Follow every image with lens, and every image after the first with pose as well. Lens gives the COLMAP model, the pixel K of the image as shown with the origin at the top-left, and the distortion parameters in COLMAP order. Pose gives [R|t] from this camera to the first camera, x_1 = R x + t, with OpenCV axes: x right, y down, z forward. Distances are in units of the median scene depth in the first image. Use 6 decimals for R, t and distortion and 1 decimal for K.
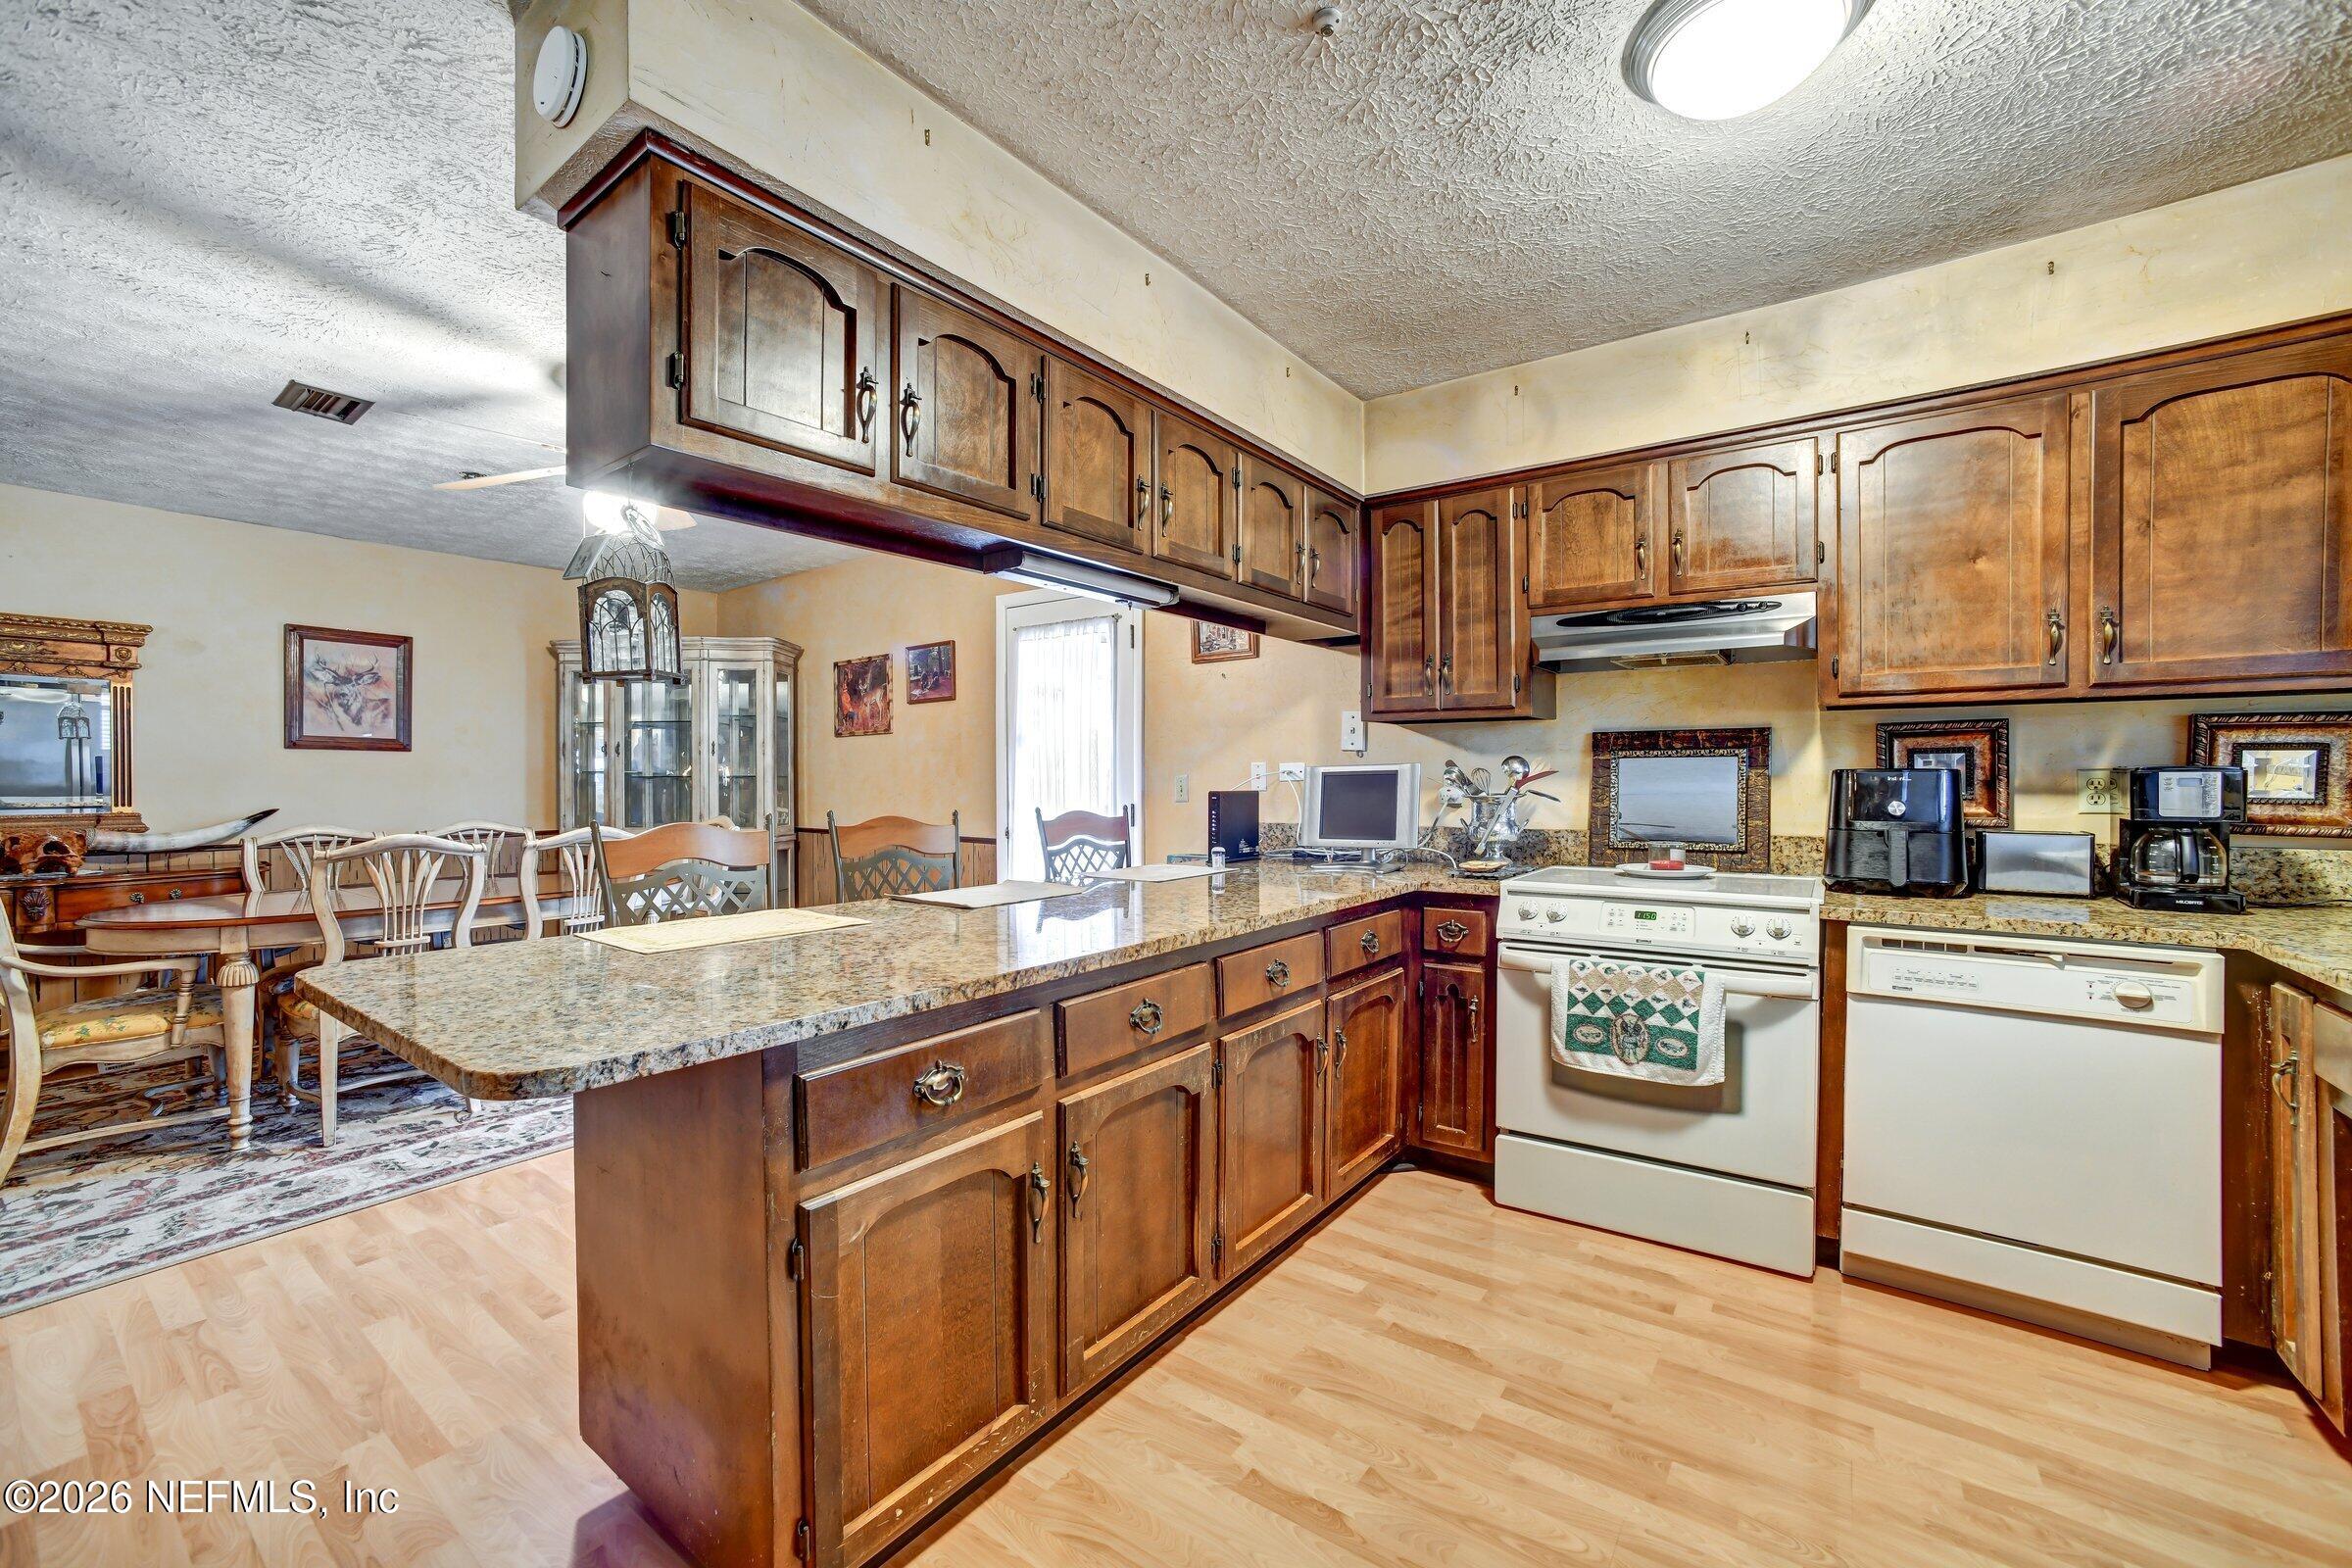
lens RADIAL K [[951.1, 0, 1122.0], [0, 951.1, 780.3], [0, 0, 1]] dist [-0.010046, 0.006766]
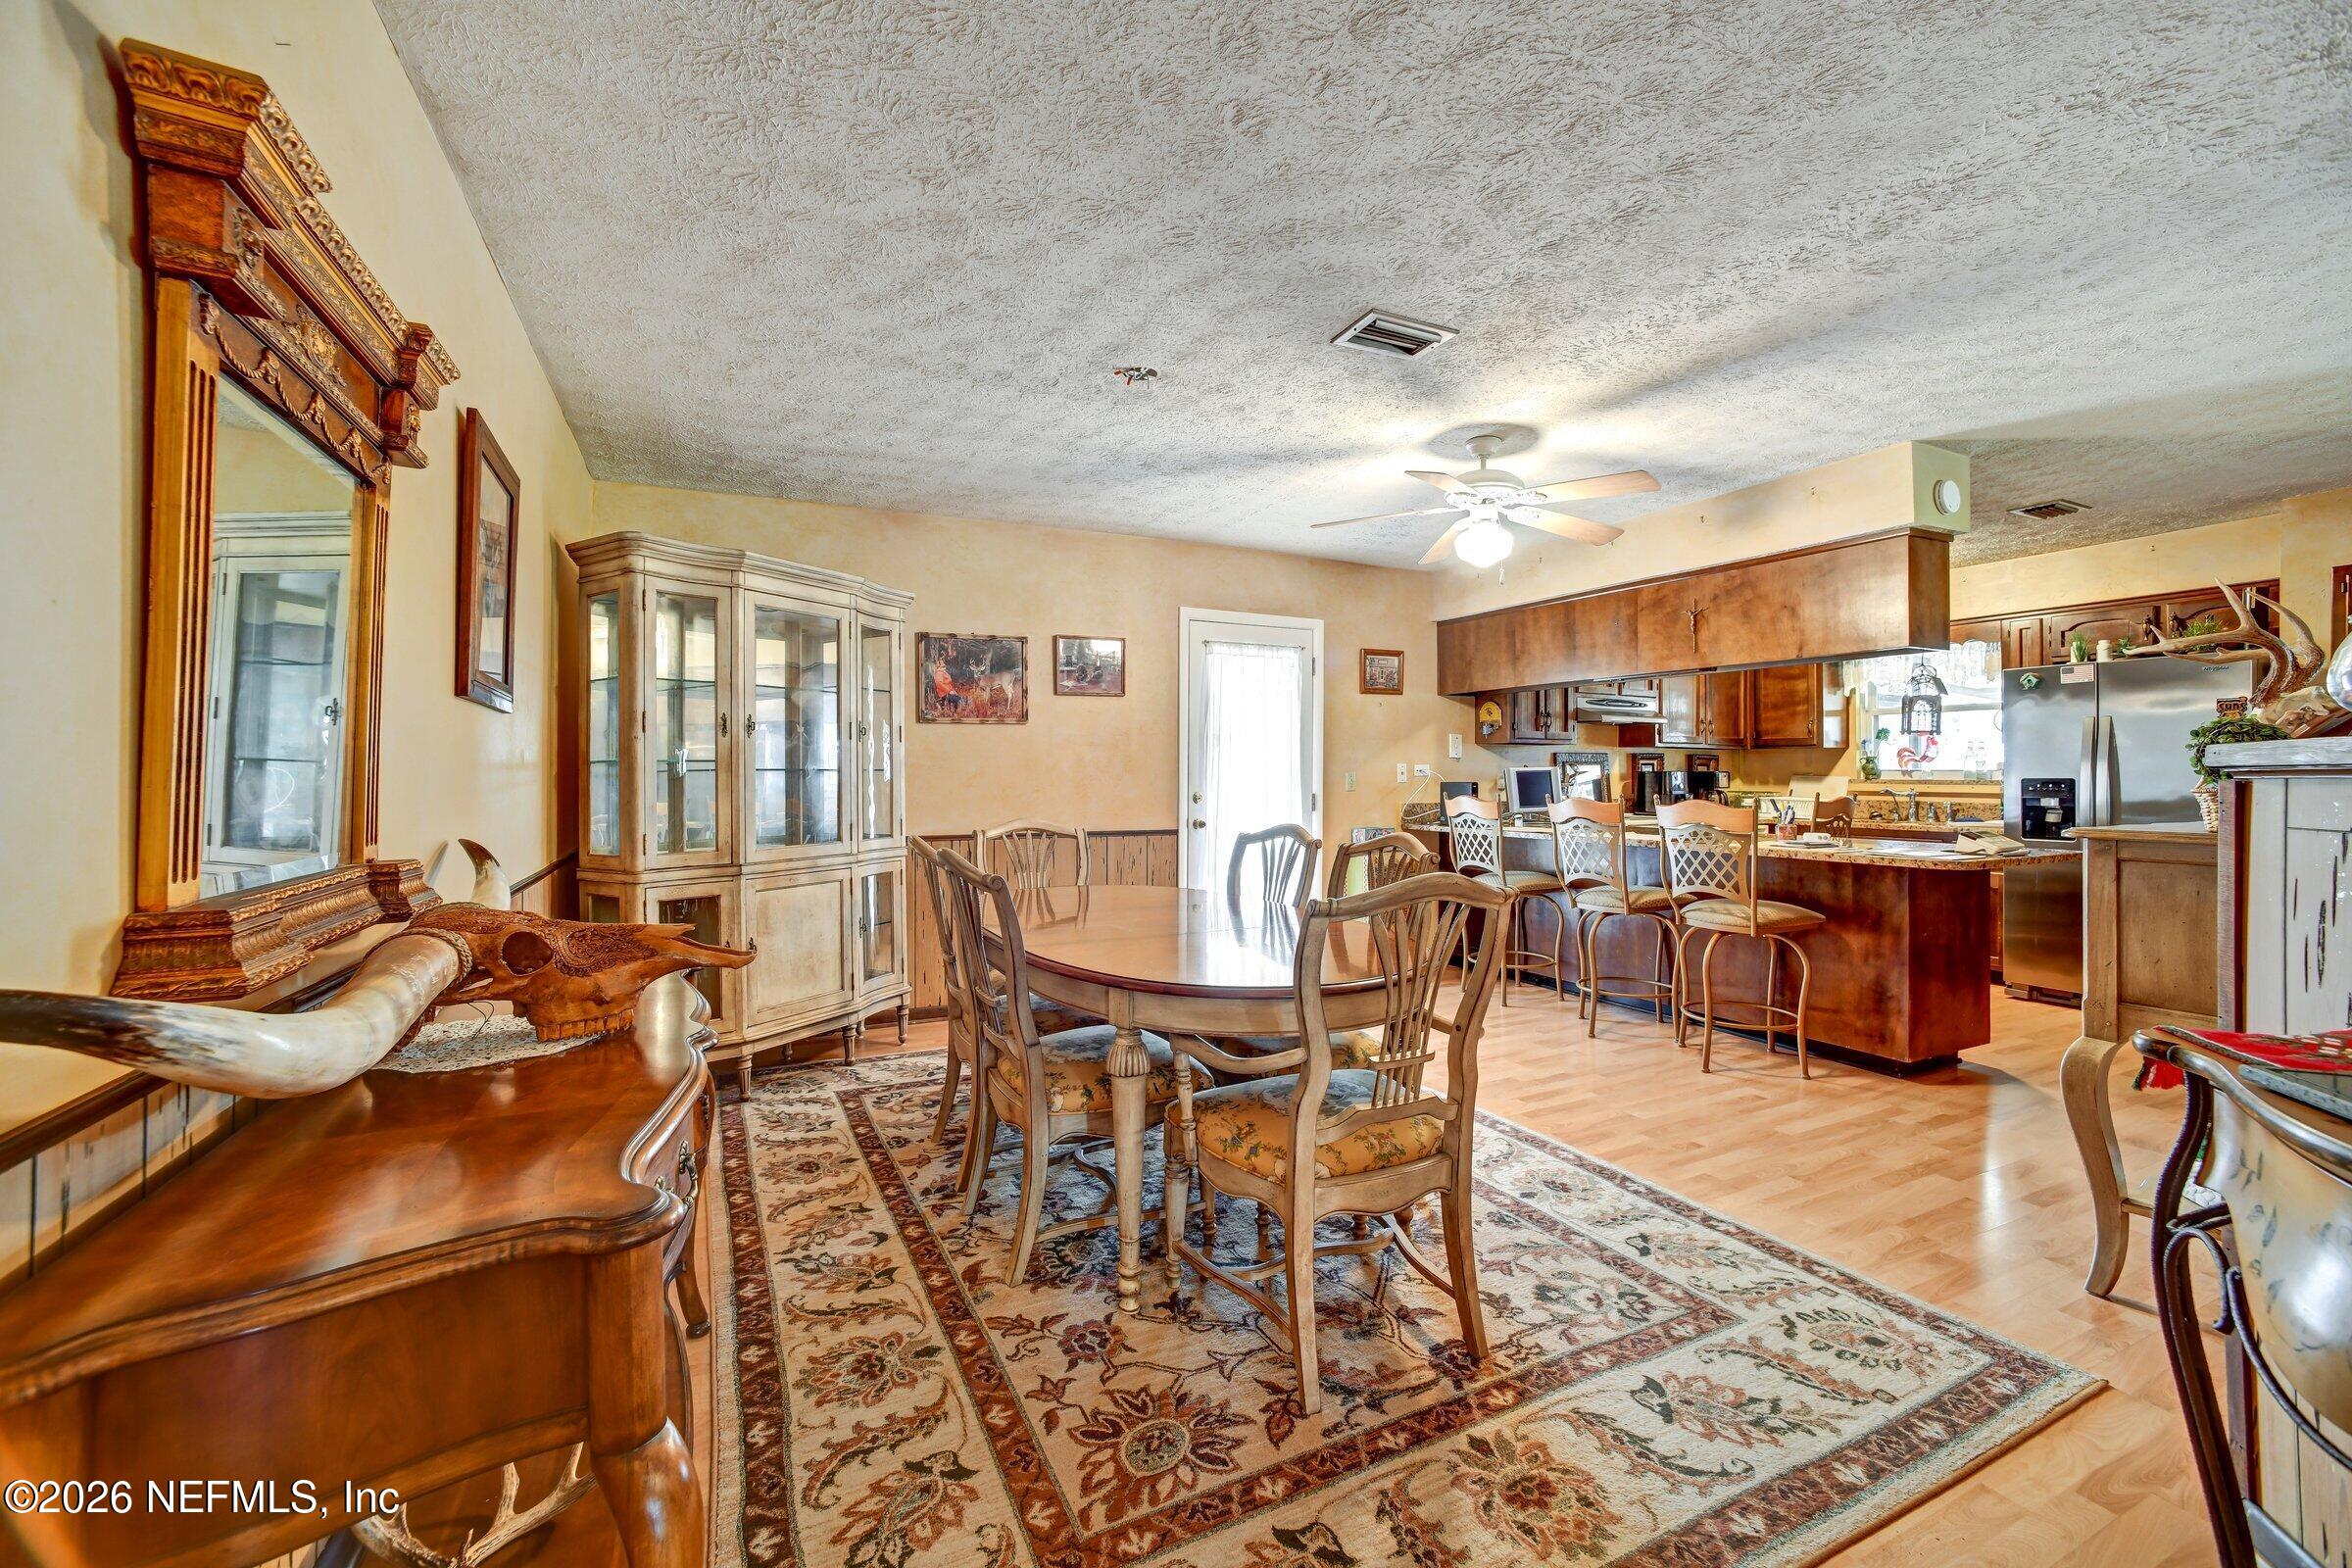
lens RADIAL K [[951.1, 0, 1196.9], [0, 951.1, 784.0], [0, 0, 1]] dist [-0.010046, 0.006766]
pose [[0.428700, -0.009653, 0.903395, -1.941045], [0.001434, 0.999949, 0.010005, -0.003181], [-0.903446, -0.002994, 0.428692, 0.909799]]
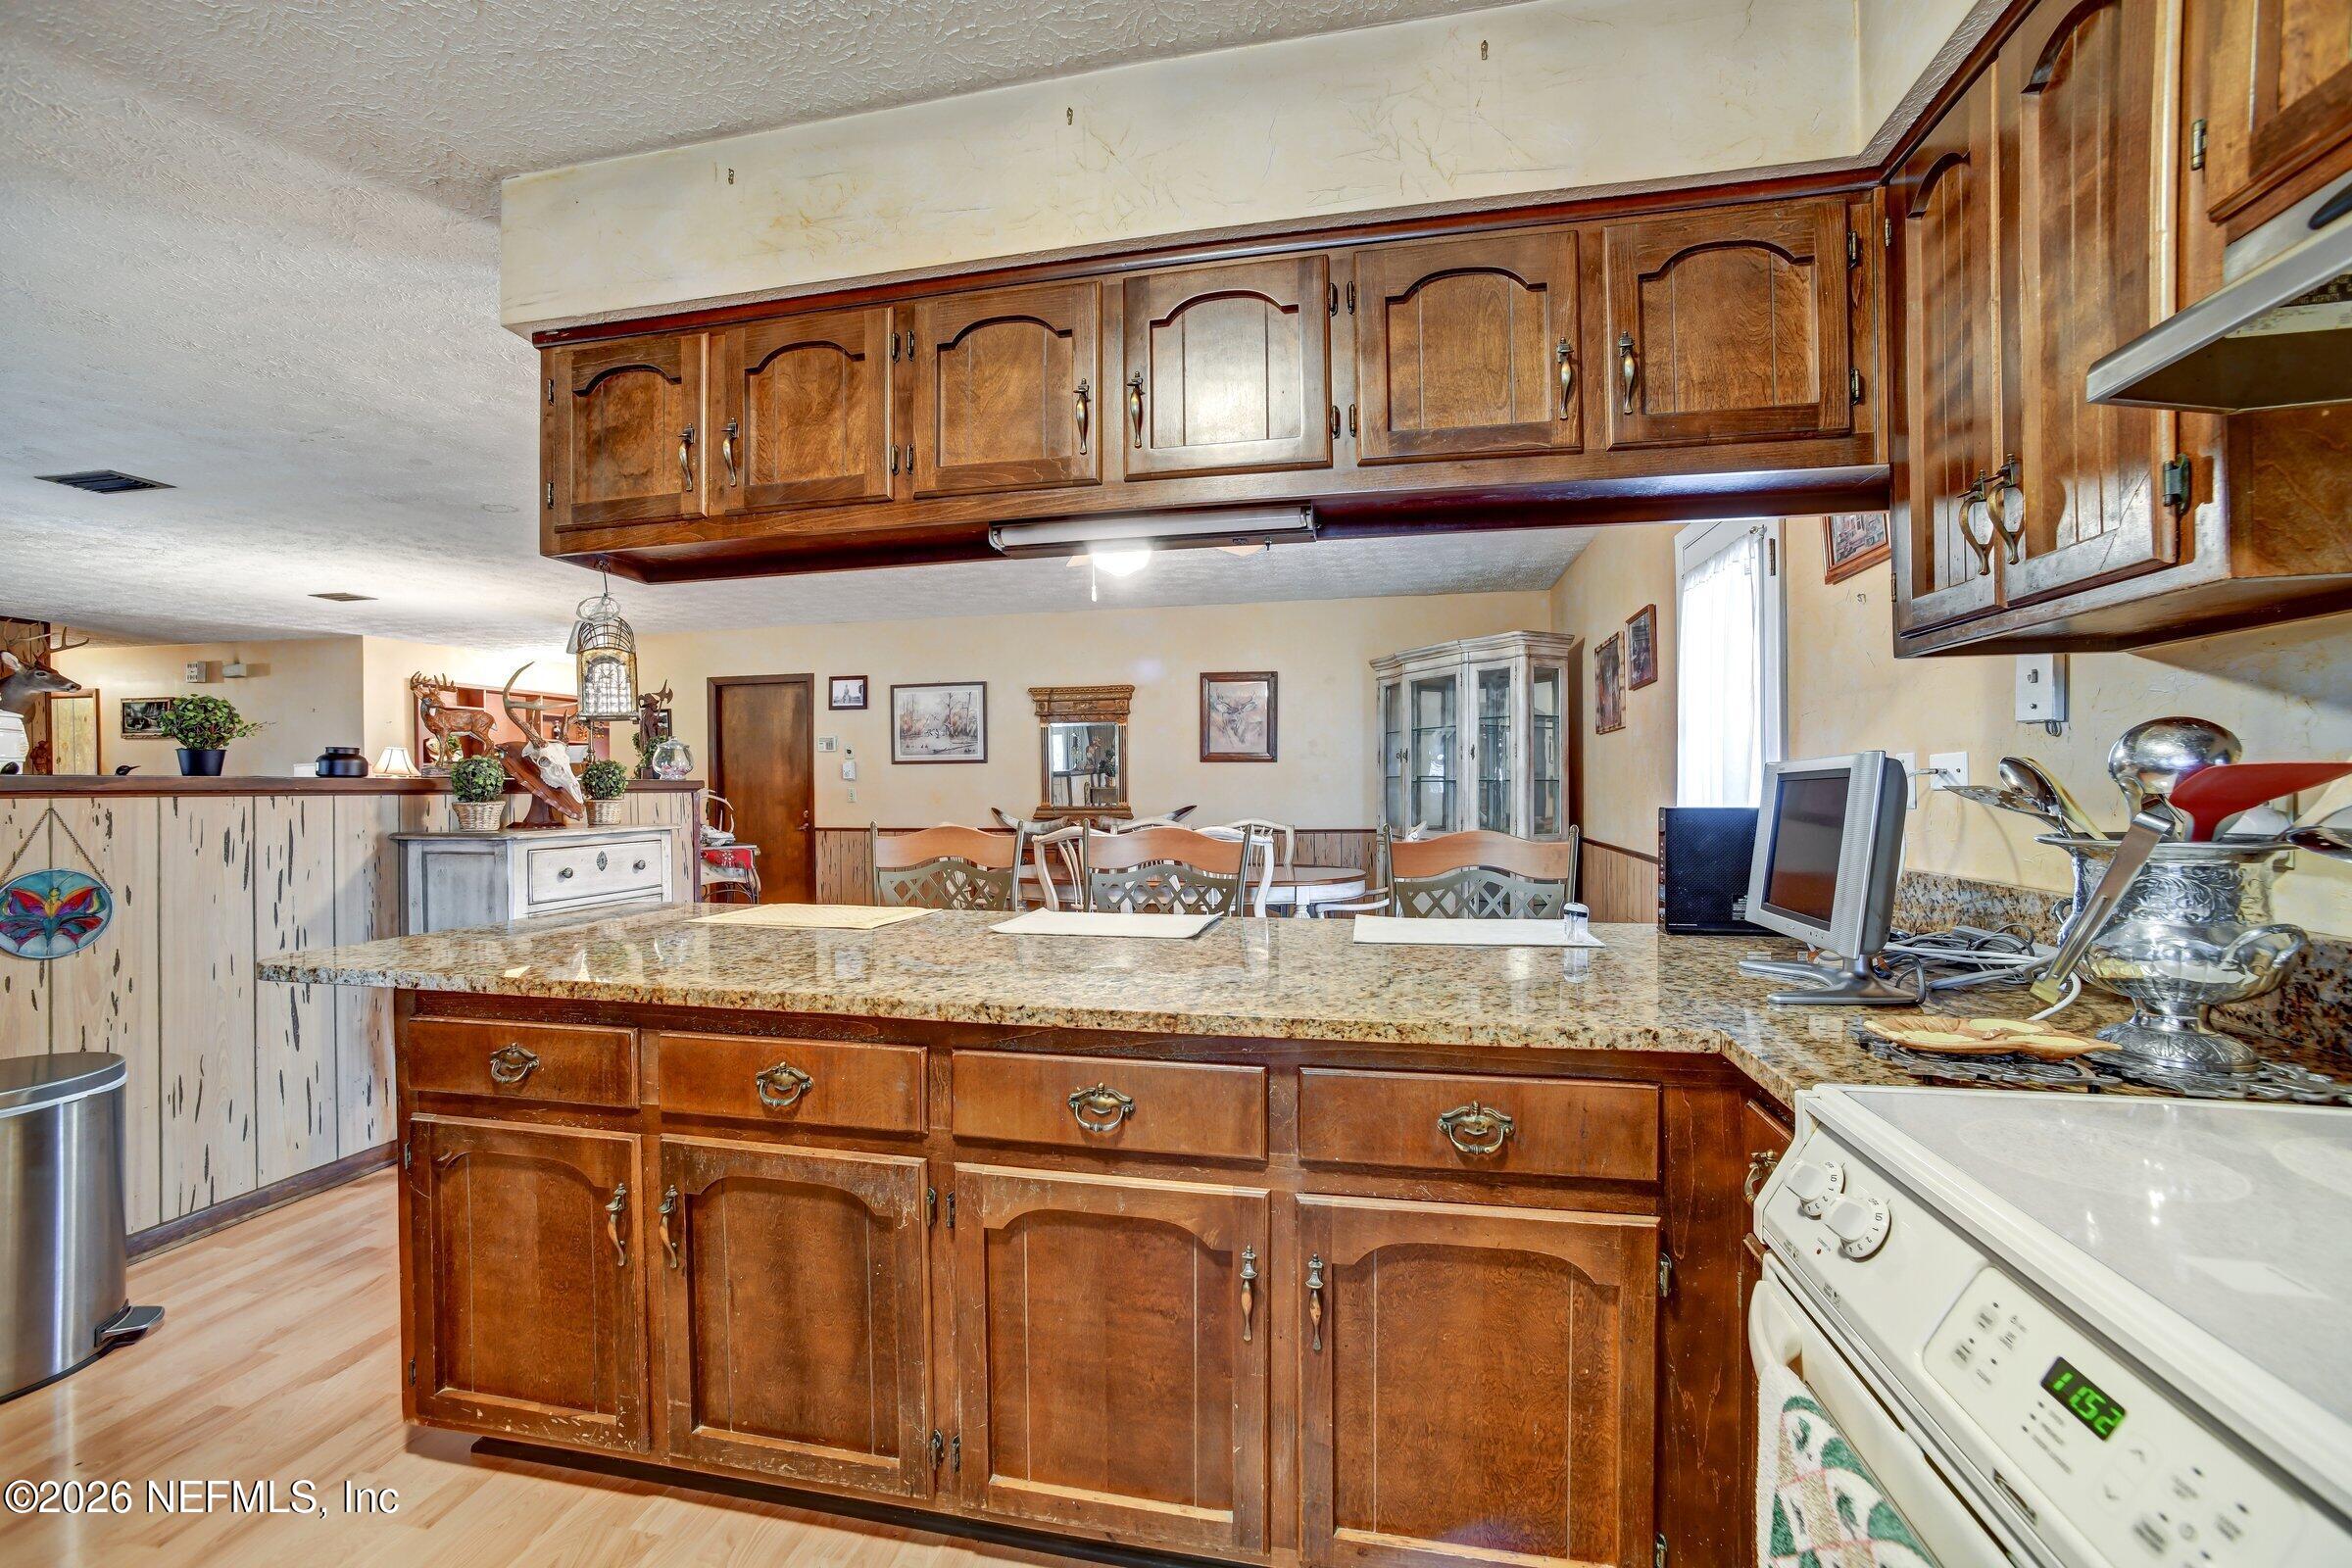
lens RADIAL K [[951.1, 0, 1202.0], [0, 951.1, 789.9], [0, 0, 1]] dist [-0.010046, 0.006766]
pose [[0.470570, 0.006267, -0.882341, 0.581710], [-0.000318, 0.999976, 0.006933, -0.005676], [0.882363, -0.002981, 0.470560, 0.589556]]
